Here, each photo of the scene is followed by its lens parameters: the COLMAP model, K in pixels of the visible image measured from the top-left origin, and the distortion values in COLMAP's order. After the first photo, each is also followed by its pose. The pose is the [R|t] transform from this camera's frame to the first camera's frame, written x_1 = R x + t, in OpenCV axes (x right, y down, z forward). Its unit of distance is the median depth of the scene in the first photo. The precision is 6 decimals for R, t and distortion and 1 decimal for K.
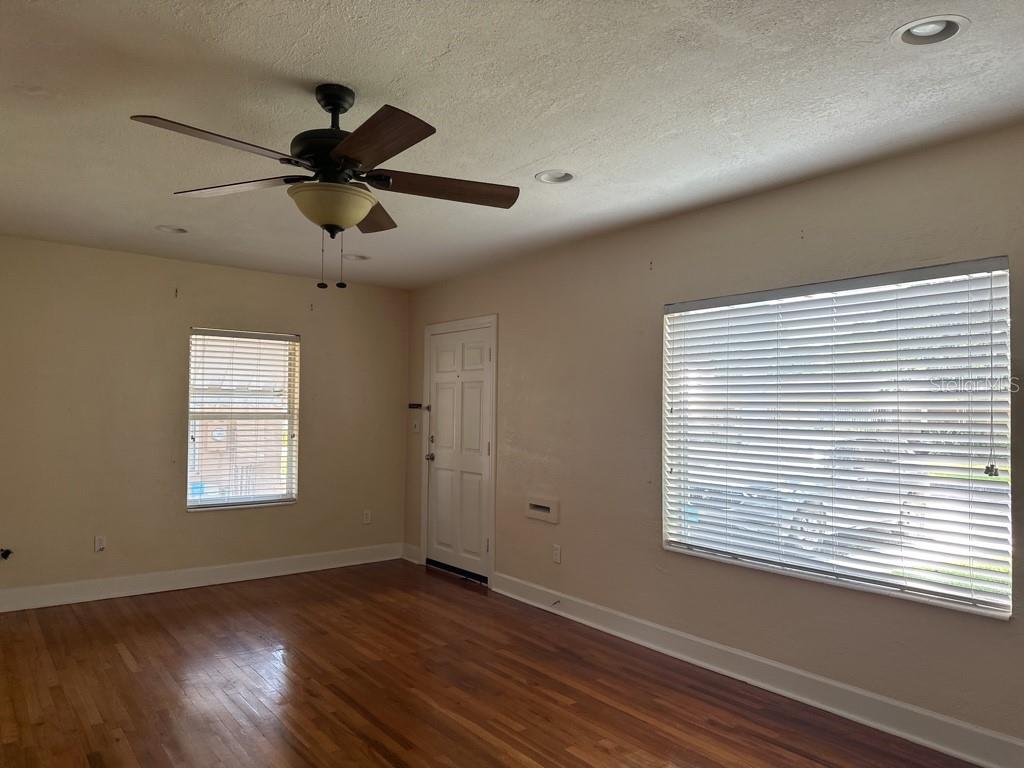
lens RADIAL K [[716.9, 0, 513.9], [0, 716.9, 391.5], [0, 0, 1]] dist [0.139082, -0.199613]
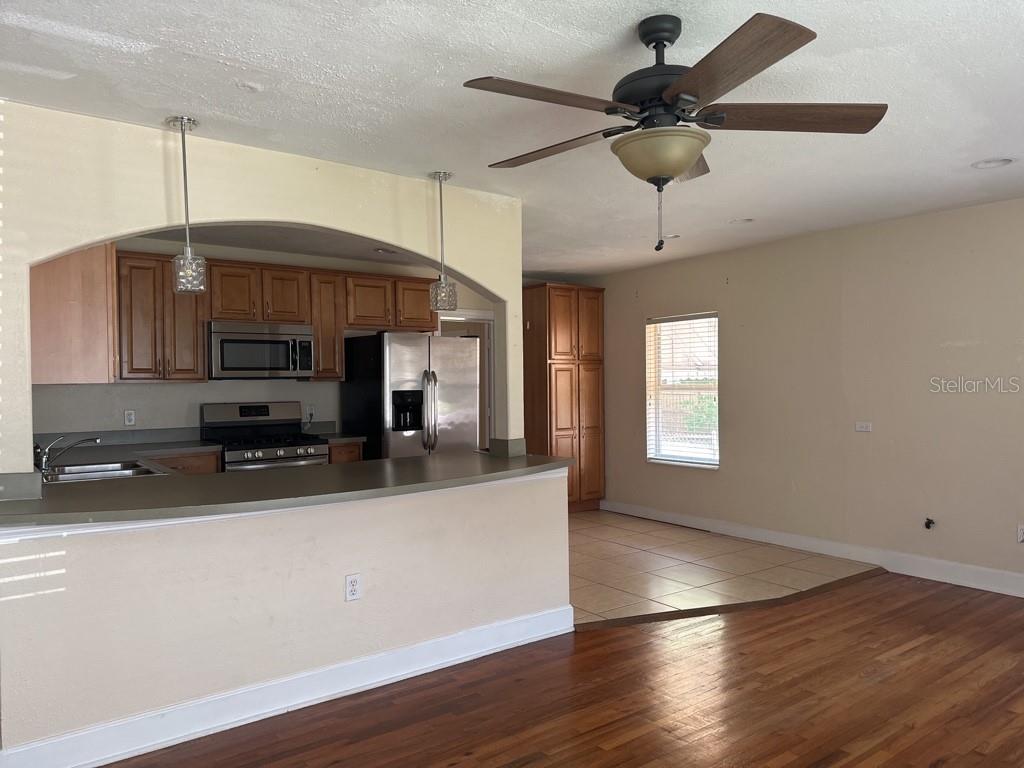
lens RADIAL K [[709.7, 0, 523.8], [0, 709.7, 388.5], [0, 0, 1]] dist [0.129774, -0.250349]
pose [[-0.004149, -0.006107, -0.999973, 0.388878], [0.035807, 0.999339, -0.006252, 0.018252], [0.999350, -0.035832, -0.003928, 0.508011]]
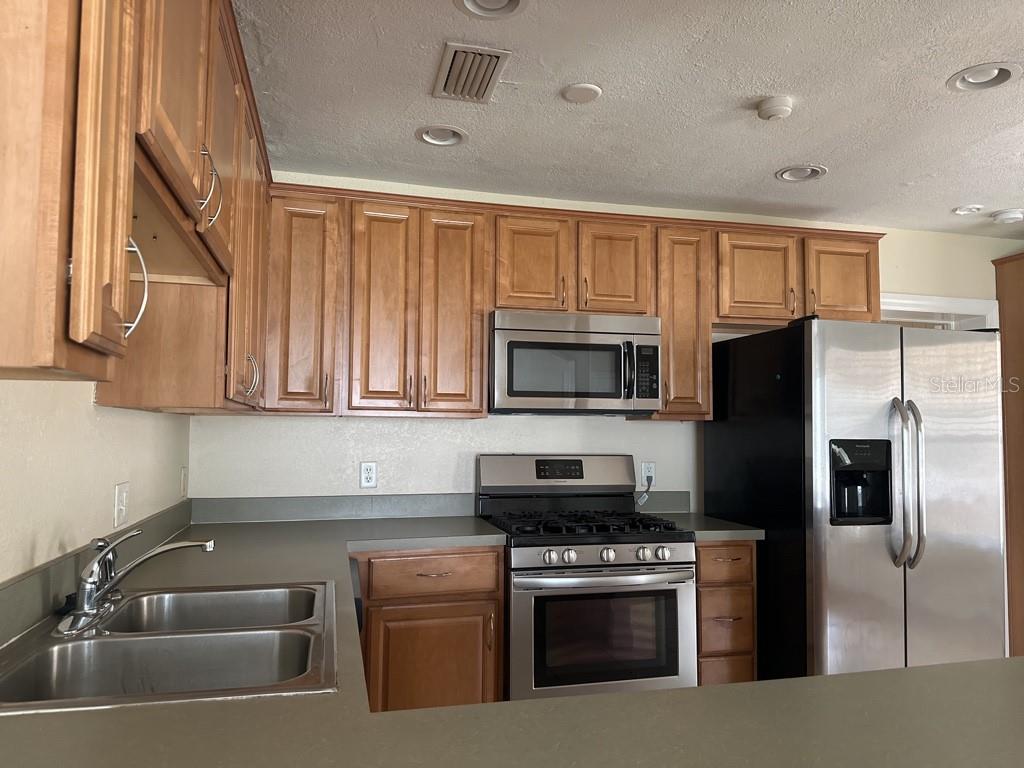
lens RADIAL K [[716.9, 0, 513.9], [0, 716.9, 391.5], [0, 0, 1]] dist [0.139082, -0.199613]
pose [[-0.391060, -0.074767, -0.917323, -0.243485], [0.009814, 0.996299, -0.085388, 0.015698], [0.920313, -0.042394, -0.388879, 0.246581]]
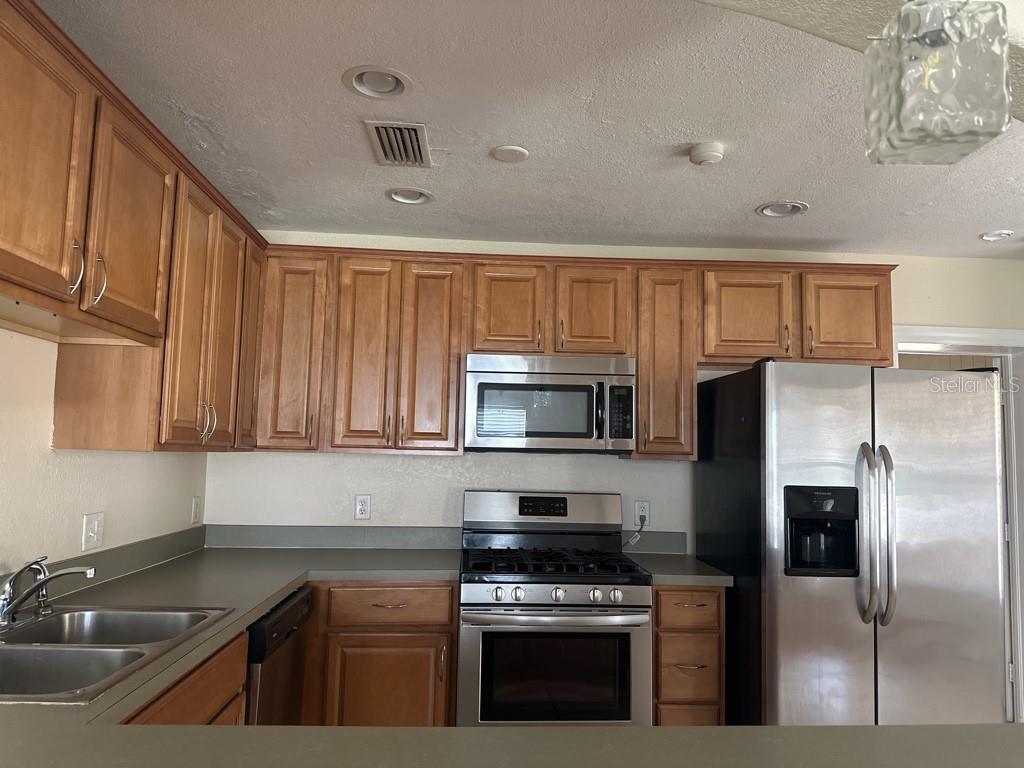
lens RADIAL K [[716.9, 0, 513.9], [0, 716.9, 391.5], [0, 0, 1]] dist [0.139082, -0.199613]
pose [[-0.560706, -0.104115, -0.821443, -0.300524], [-0.010391, 0.992870, -0.118750, 0.001665], [0.827950, -0.058049, -0.557790, 0.418042]]
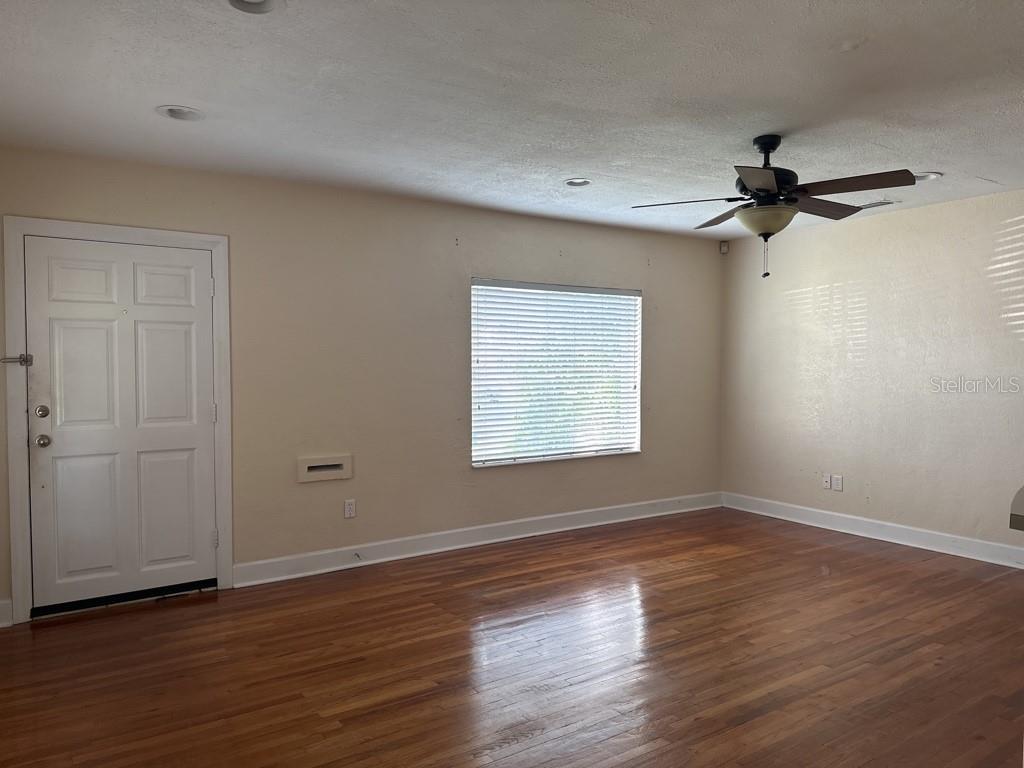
lens RADIAL K [[716.9, 0, 513.9], [0, 716.9, 391.5], [0, 0, 1]] dist [0.139082, -0.199613]
pose [[0.050694, -0.052042, 0.997357, -1.071476], [-0.025604, 0.998245, 0.053389, 0.009917], [-0.998386, -0.028243, 0.049272, 0.873850]]
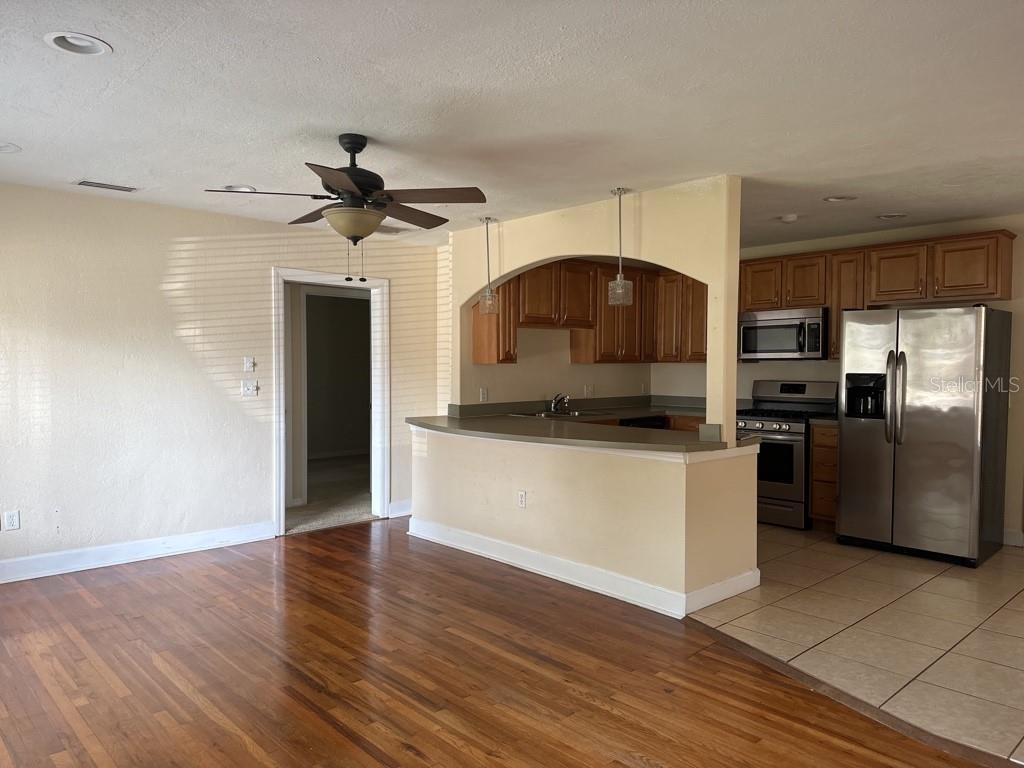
lens RADIAL K [[723.8, 0, 509.6], [0, 723.8, 391.5], [0, 0, 1]] dist [0.046613, -0.053169]
pose [[-0.995391, -0.013230, -0.094983, -0.255903], [-0.014456, 0.999821, 0.012228, 0.030318], [0.094804, 0.013544, -0.995404, 1.490162]]
